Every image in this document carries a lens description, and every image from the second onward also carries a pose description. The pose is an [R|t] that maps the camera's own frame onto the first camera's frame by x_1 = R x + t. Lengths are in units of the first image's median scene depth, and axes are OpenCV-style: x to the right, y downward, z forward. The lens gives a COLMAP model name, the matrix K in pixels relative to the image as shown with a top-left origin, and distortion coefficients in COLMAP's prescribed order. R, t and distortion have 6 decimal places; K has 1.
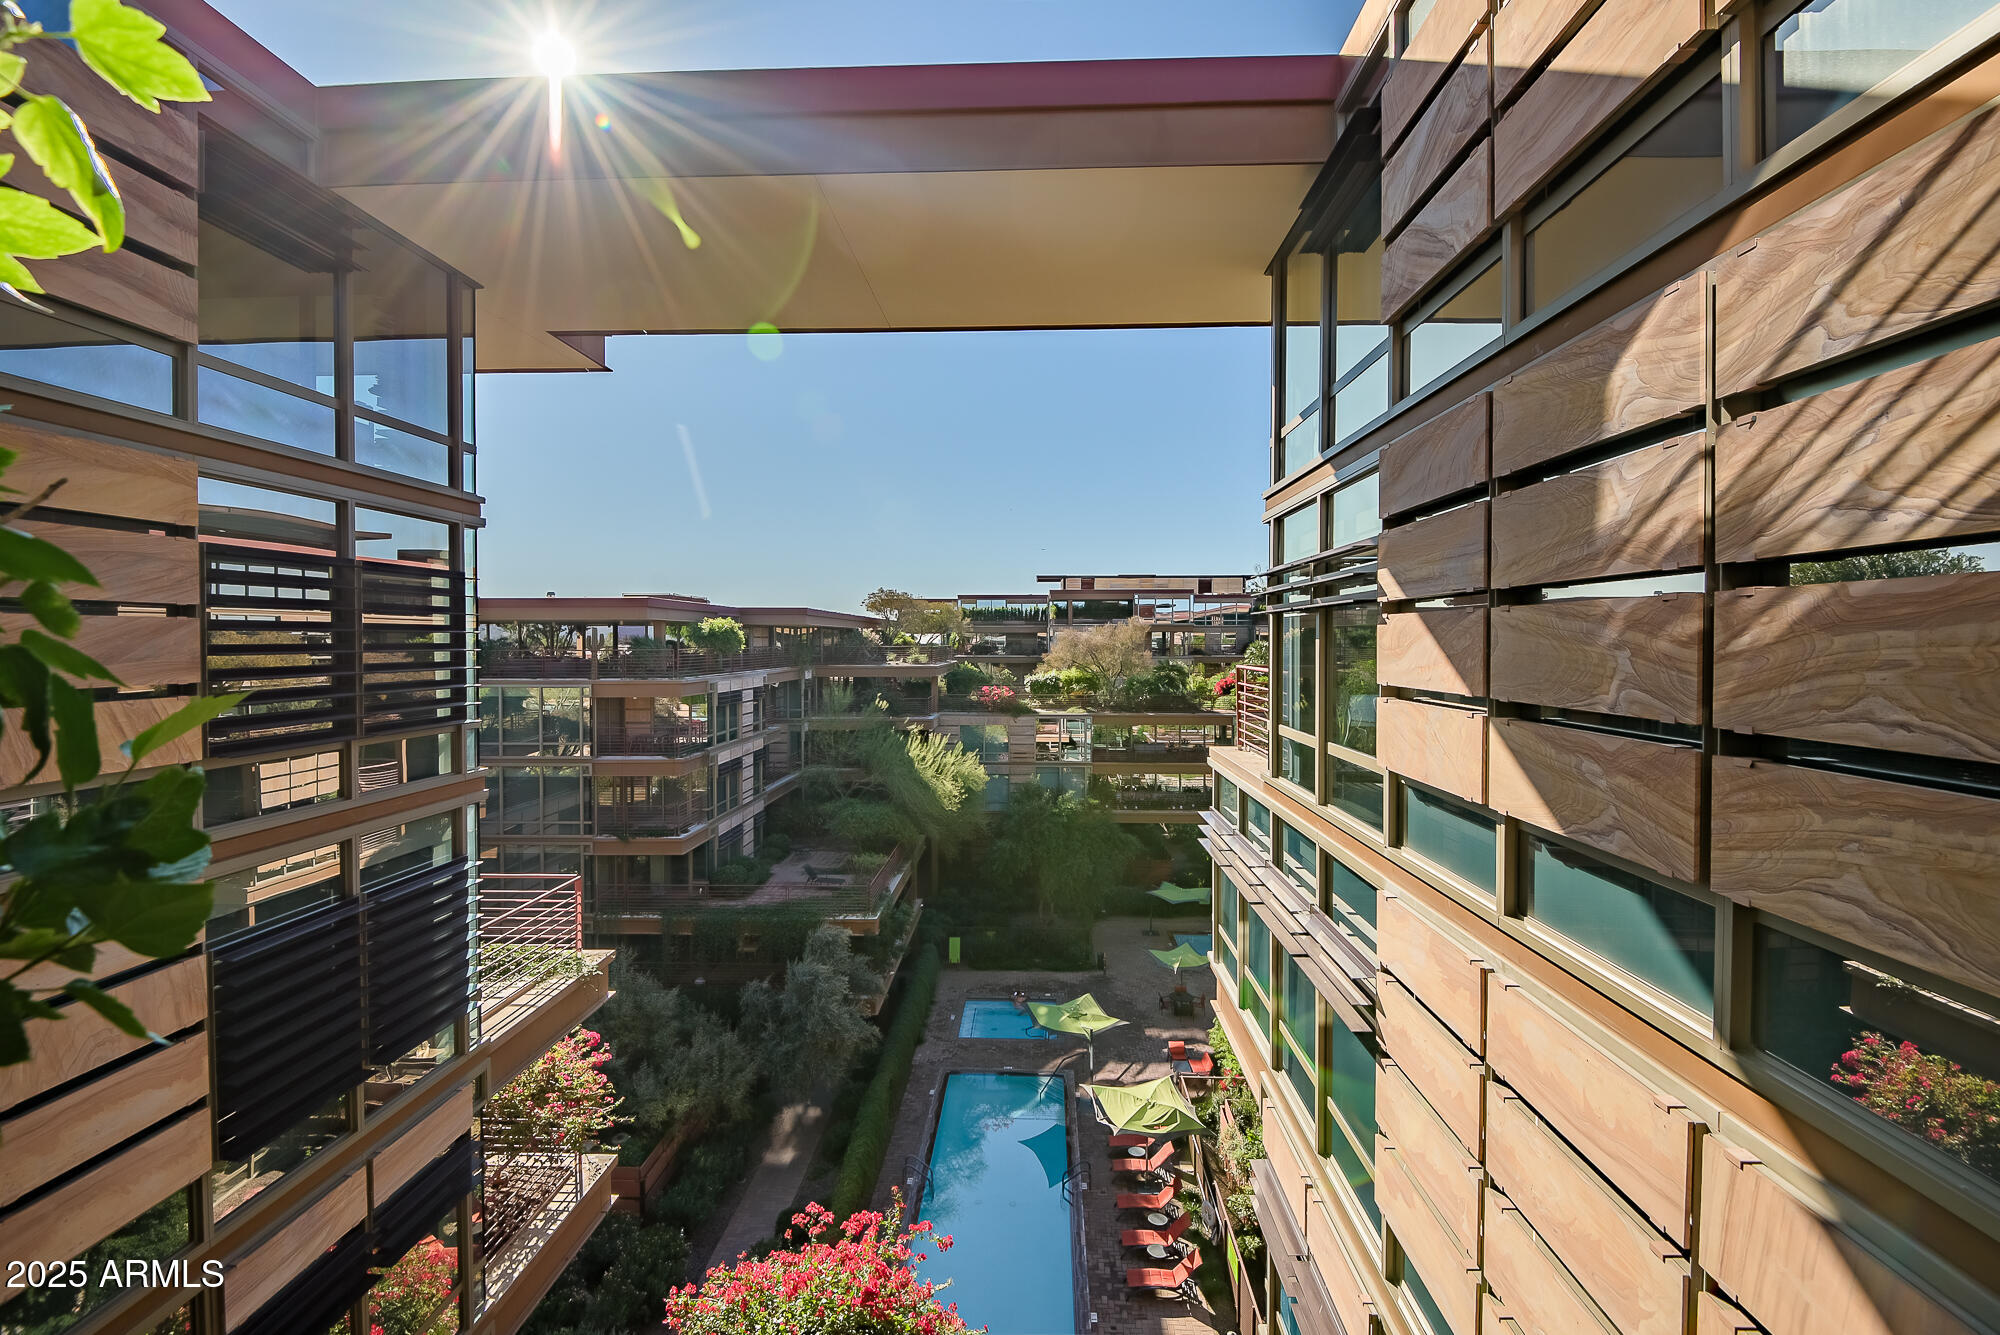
lens RADIAL K [[912.7, 0, 1000.3], [0, 912.7, 657.4], [0, 0, 1]] dist [0.038019, -0.036134]
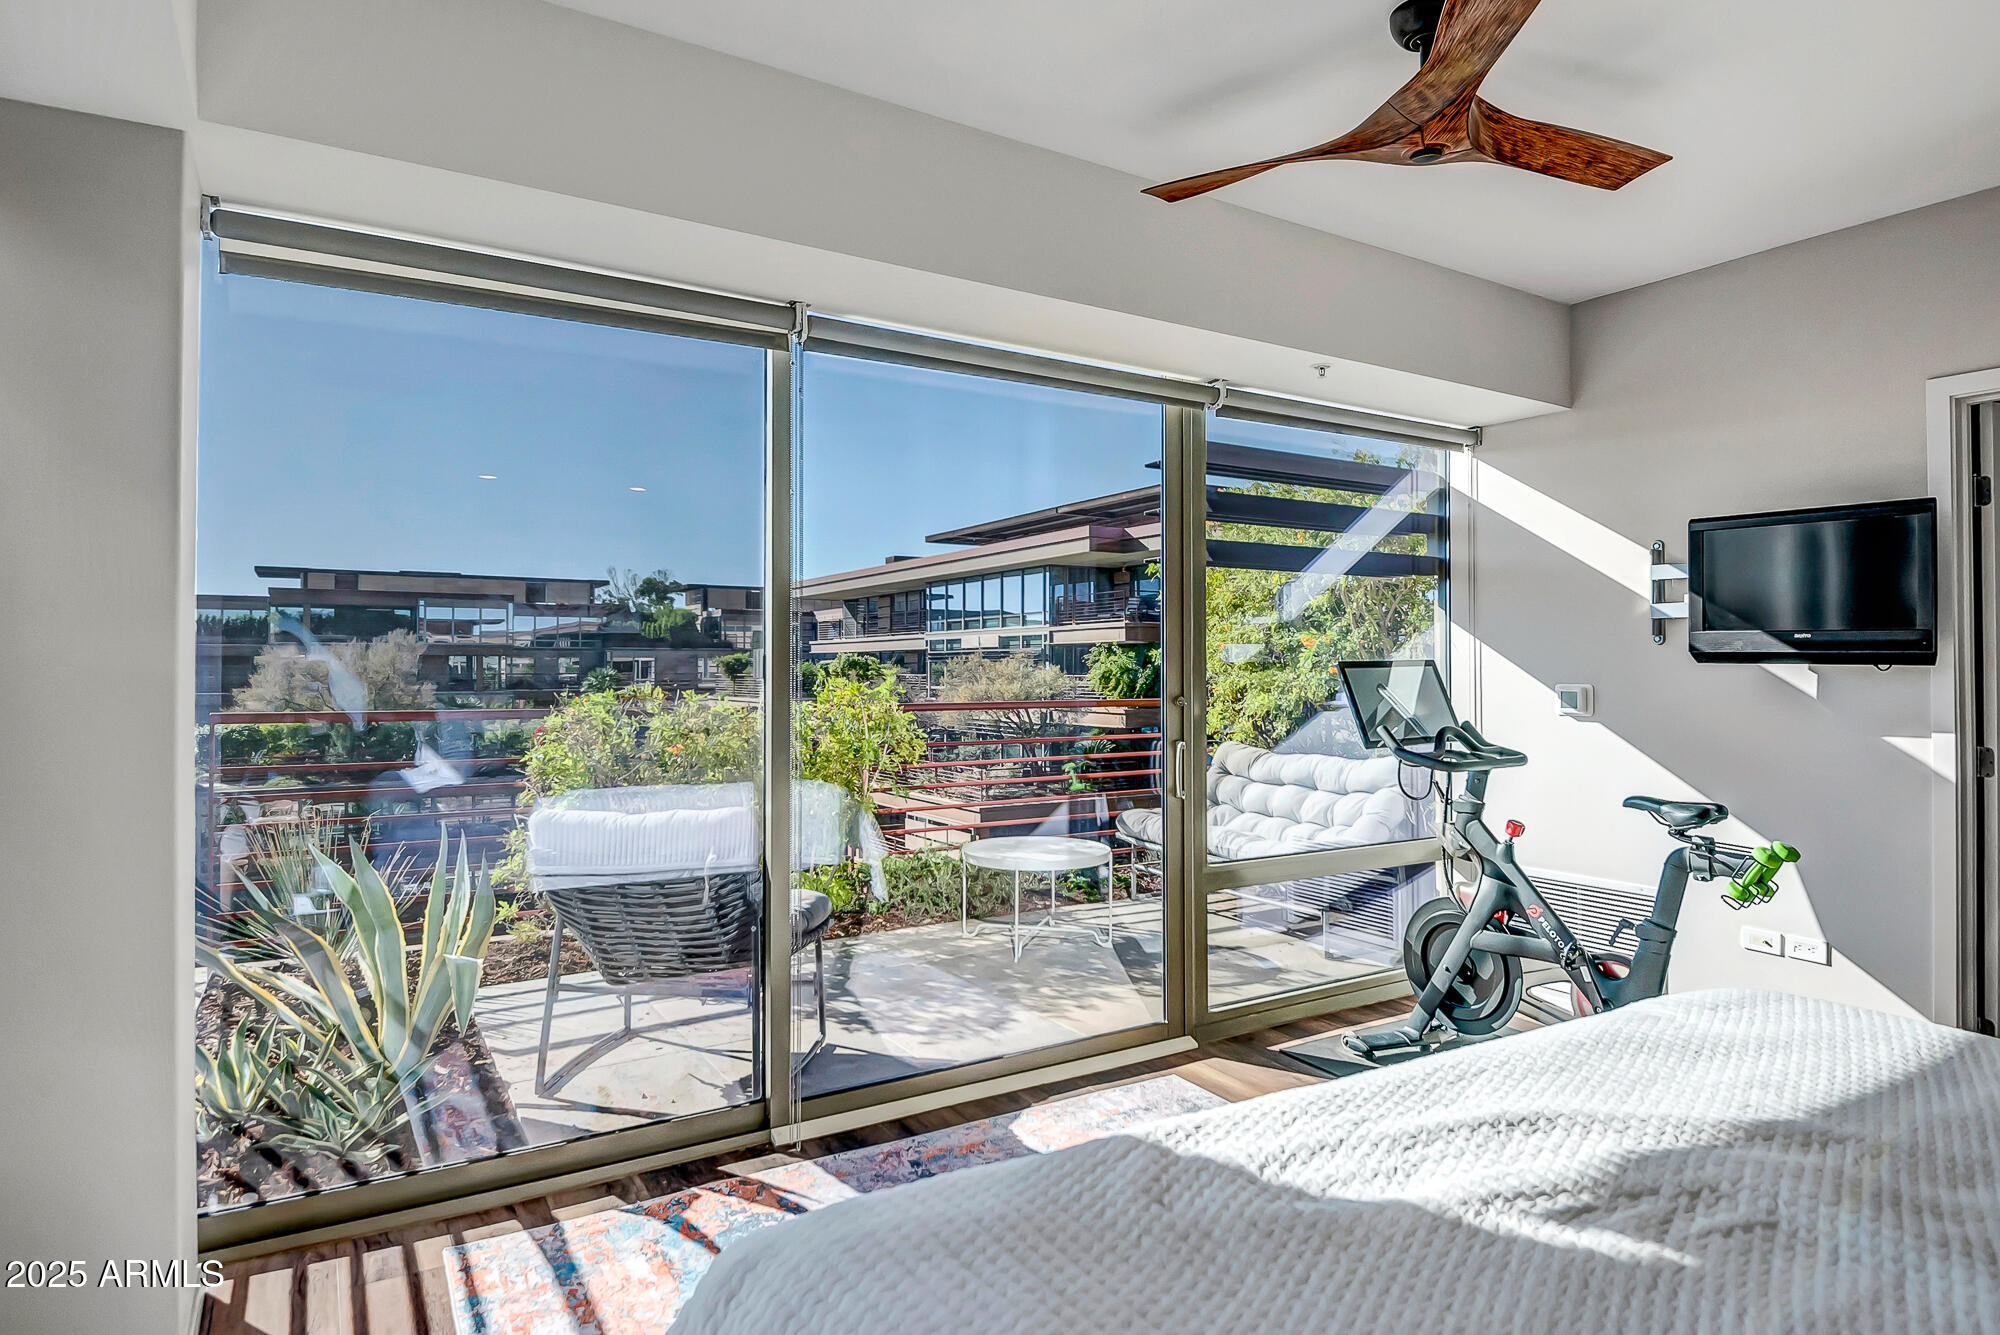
lens RADIAL K [[1115.7, 0, 1000.0], [0, 1115.7, 667.5], [0, 0, 1]] dist [0.020803, -0.000411]
pose [[0.831606, 0.001345, 0.555364, 0.091987], [0.010302, 0.999788, -0.017848, 0.000415], [-0.555270, 0.020564, 0.831416, 0.165642]]
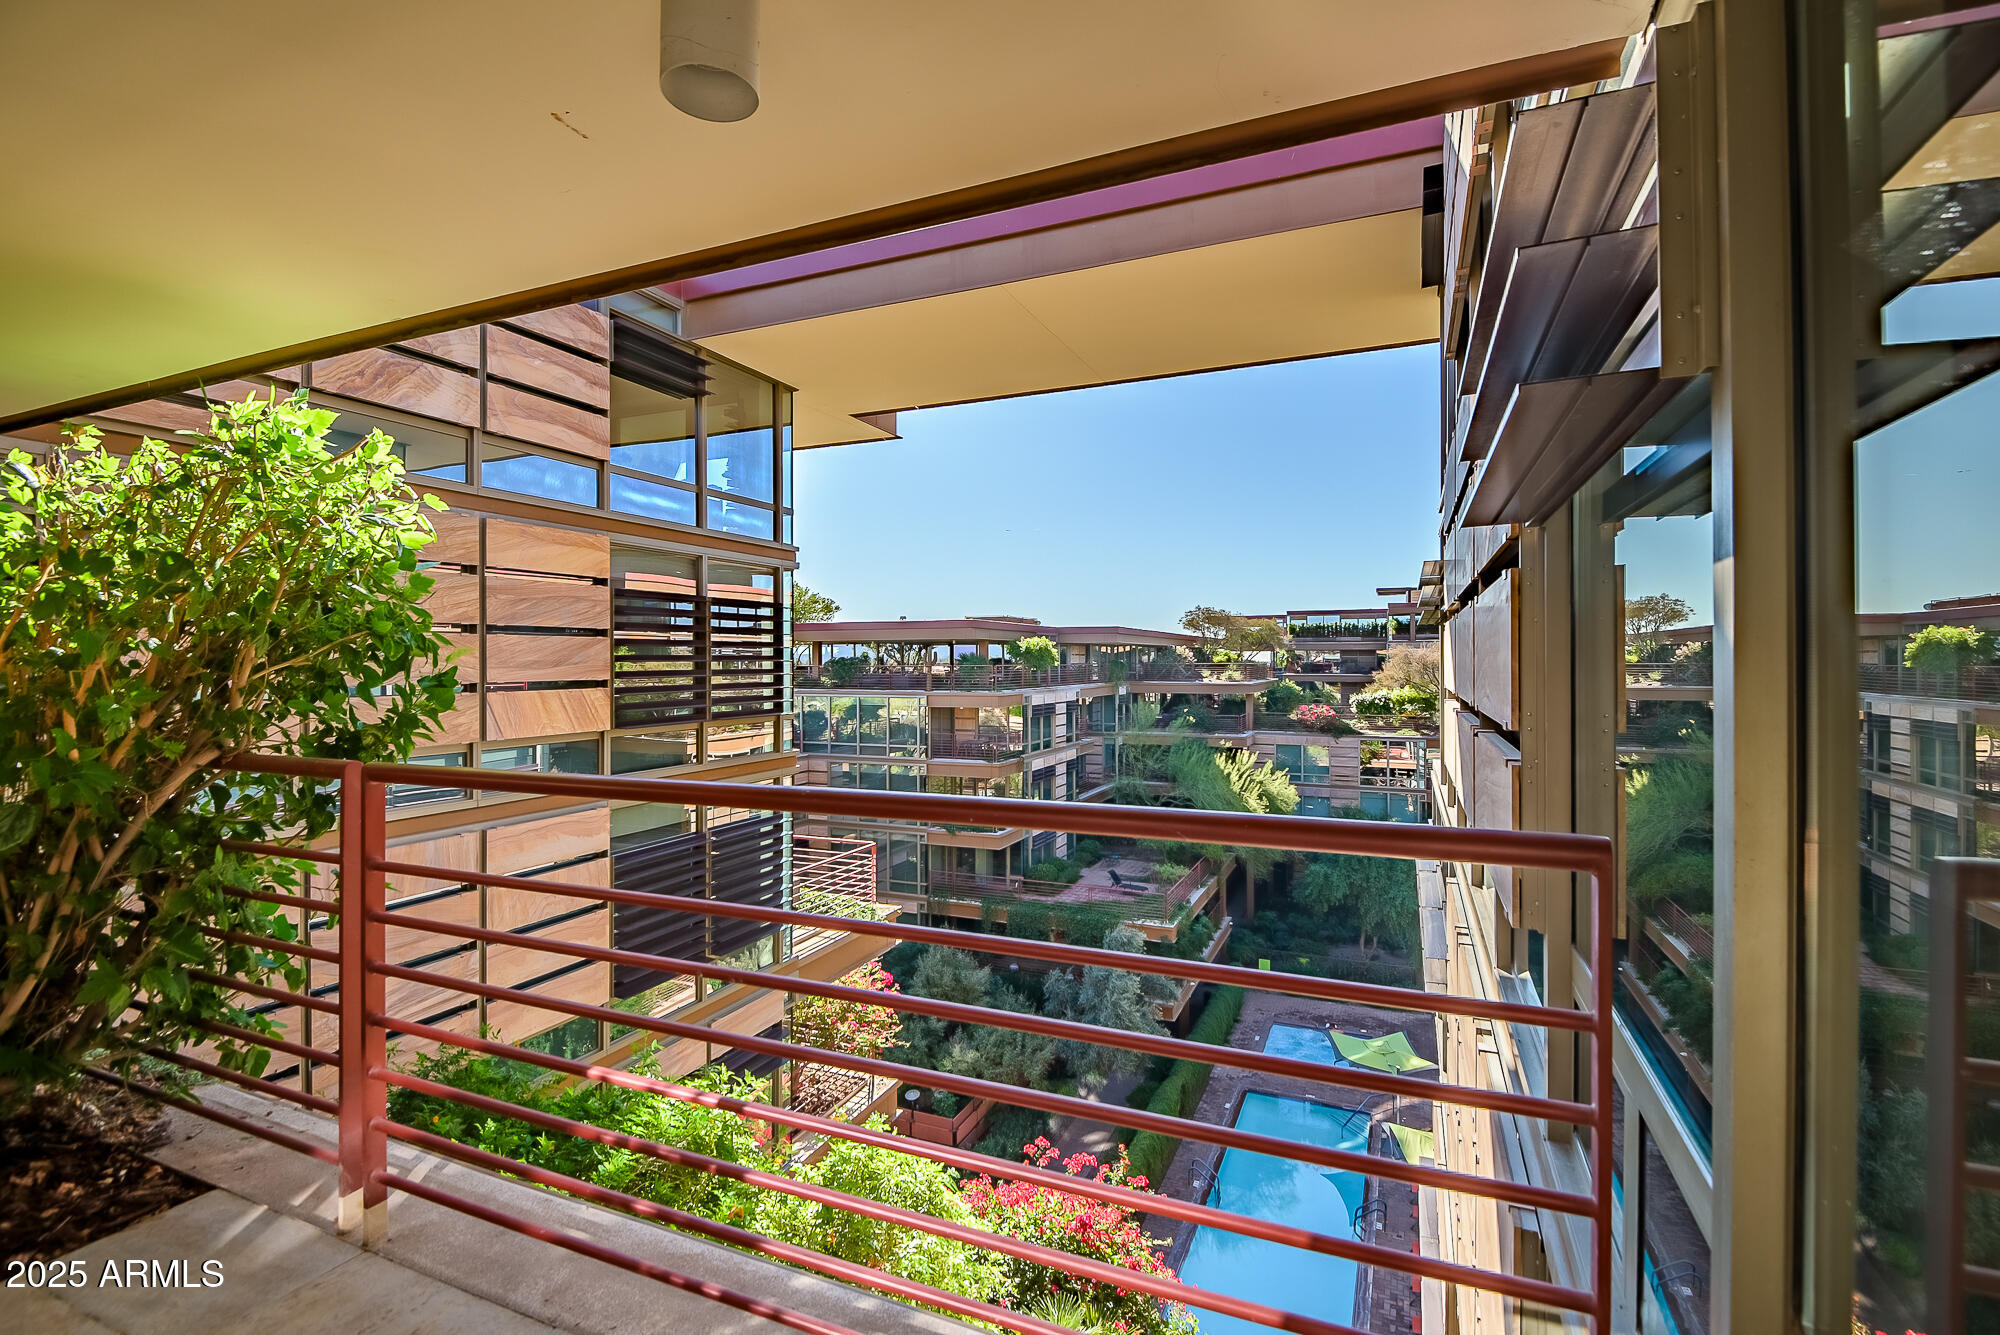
lens RADIAL K [[912.7, 0, 1000.3], [0, 912.7, 657.4], [0, 0, 1]] dist [0.038019, -0.036134]
pose [[0.932548, -0.001340, -0.361043, 0.049094], [-0.005982, 0.999799, -0.019162, 0.002660], [0.360996, 0.020029, 0.932352, -0.032866]]
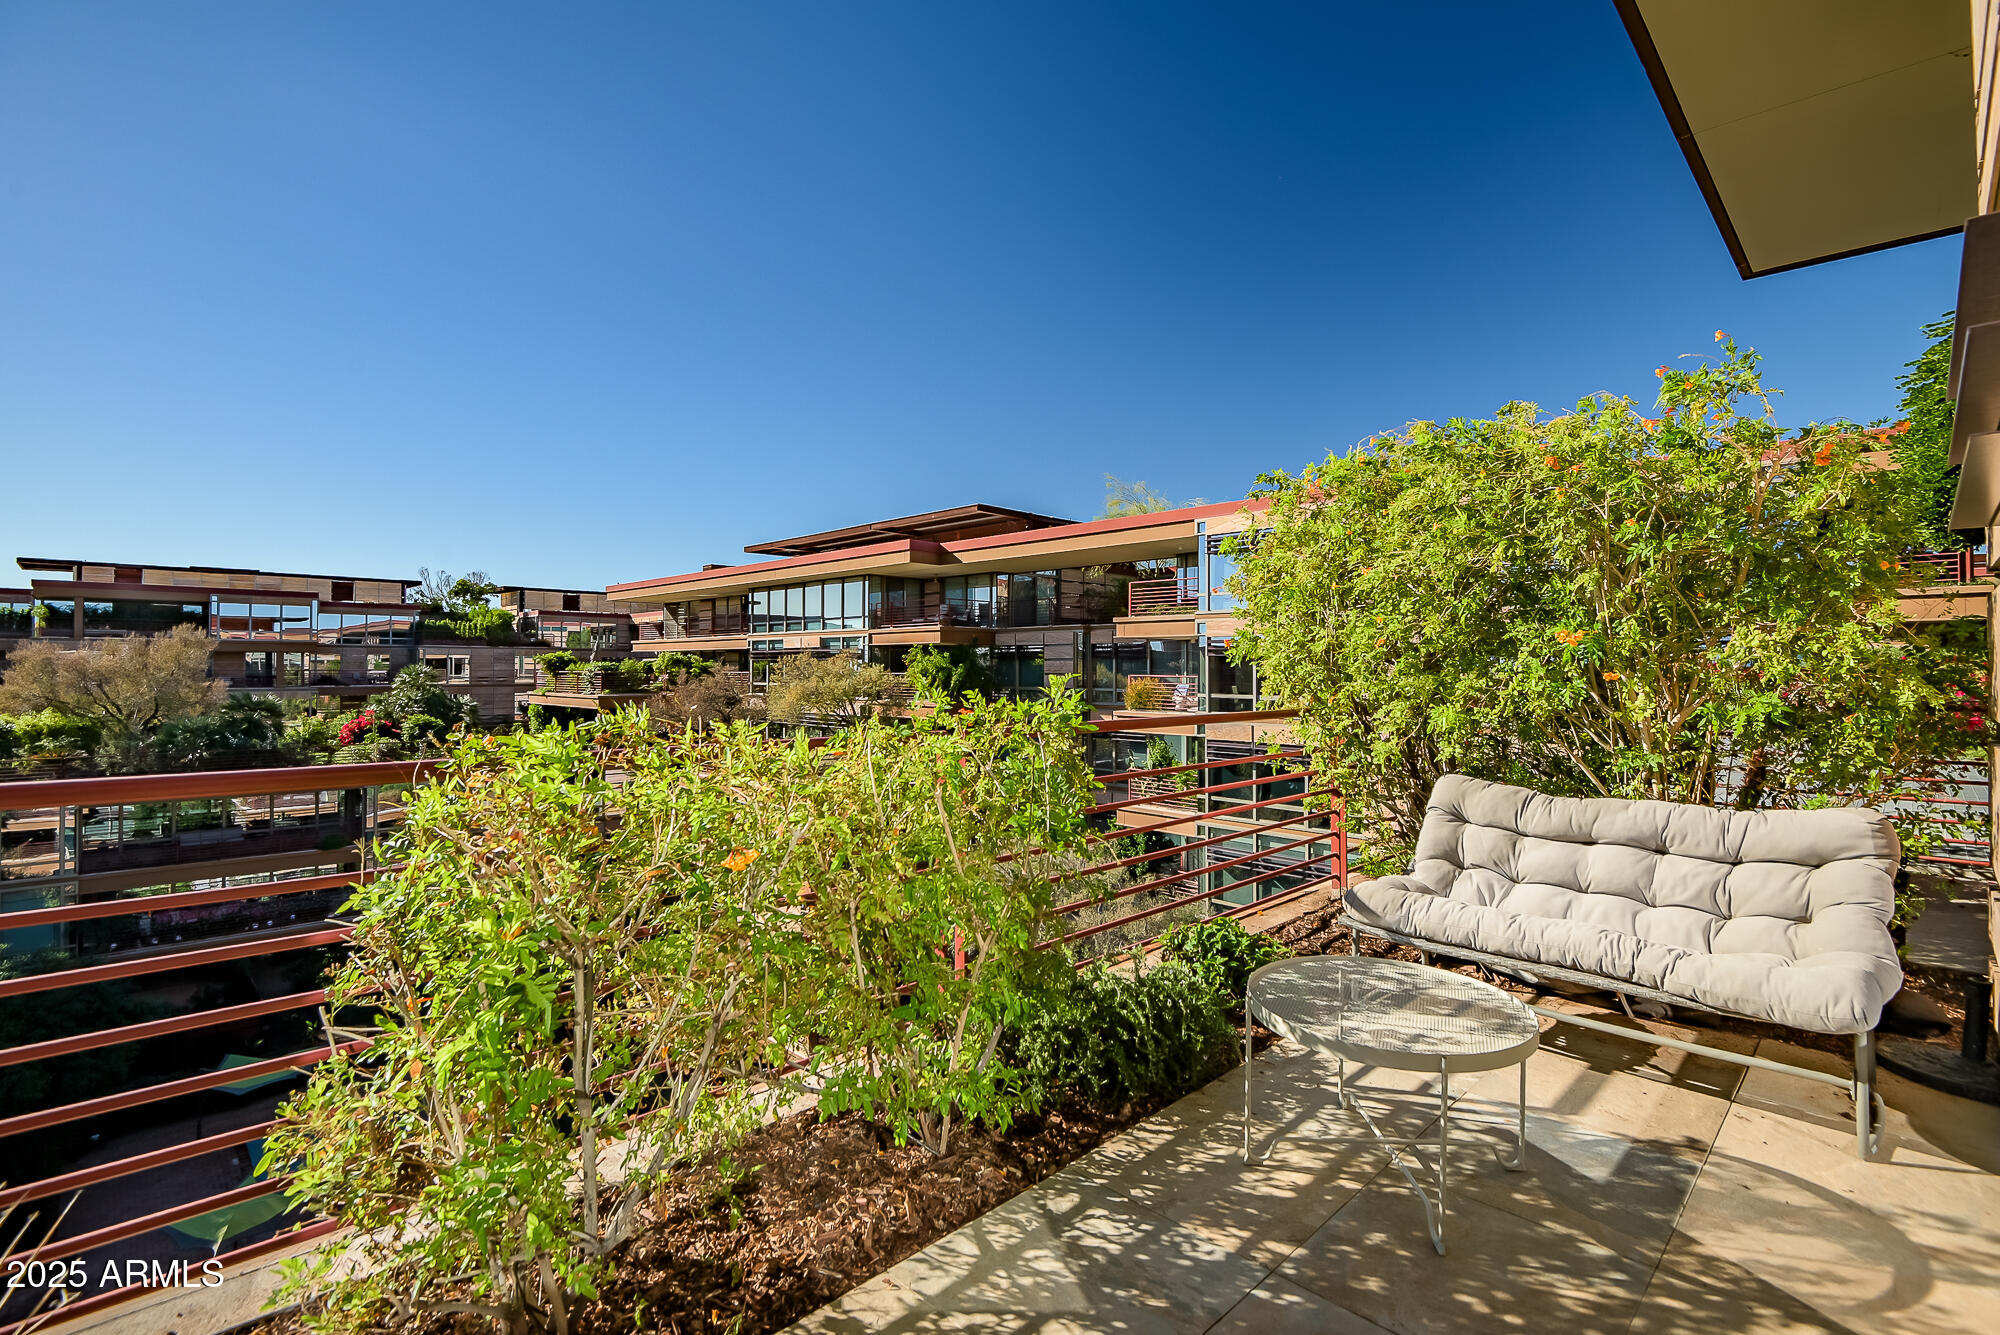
lens RADIAL K [[914.0, 0, 1010.4], [0, 914.0, 666.3], [0, 0, 1]] dist [-0.000336, -0.005534]
pose [[0.675727, 0.003175, 0.737145, 0.106450], [0.010893, 0.999839, -0.014293, -0.002183], [-0.737071, 0.017688, 0.675583, 0.251006]]
